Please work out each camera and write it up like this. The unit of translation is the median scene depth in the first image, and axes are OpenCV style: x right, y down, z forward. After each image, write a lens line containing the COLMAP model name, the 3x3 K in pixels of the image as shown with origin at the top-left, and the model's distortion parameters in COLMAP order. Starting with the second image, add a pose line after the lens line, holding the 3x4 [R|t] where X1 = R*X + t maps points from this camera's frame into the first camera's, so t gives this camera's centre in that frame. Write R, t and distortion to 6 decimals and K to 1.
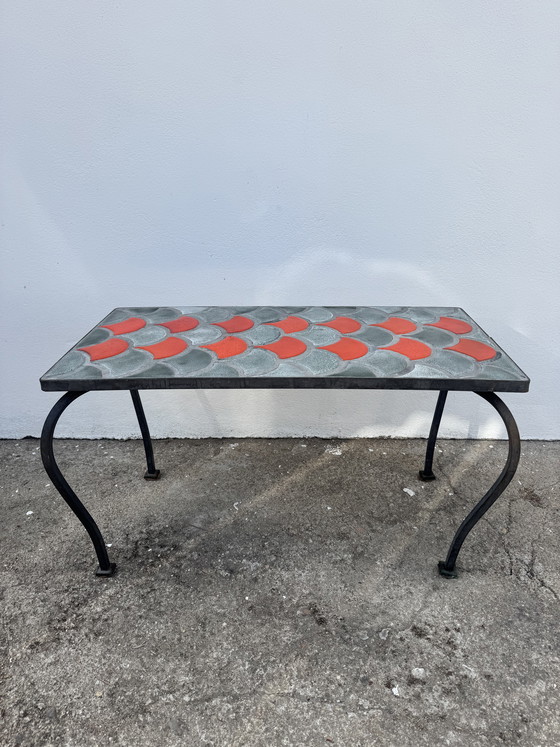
lens RADIAL K [[531.9, 0, 277.5], [0, 531.9, 377.9], [0, 0, 1]] dist [0.054520, -0.096307]
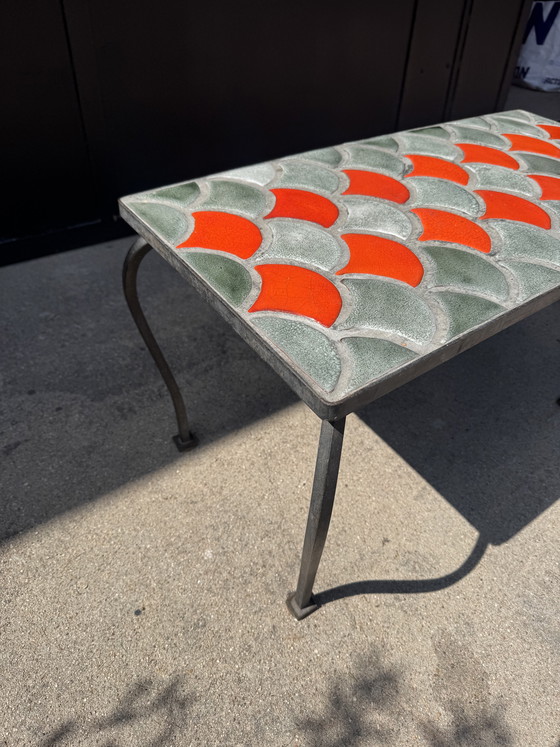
lens RADIAL K [[531.9, 0, 277.5], [0, 531.9, 377.9], [0, 0, 1]] dist [0.054520, -0.096307]
pose [[0.790697, -0.377108, 0.482274, -0.609539], [0.197782, 0.902869, 0.381719, -0.177575], [-0.579380, -0.206439, 0.788481, 0.594145]]
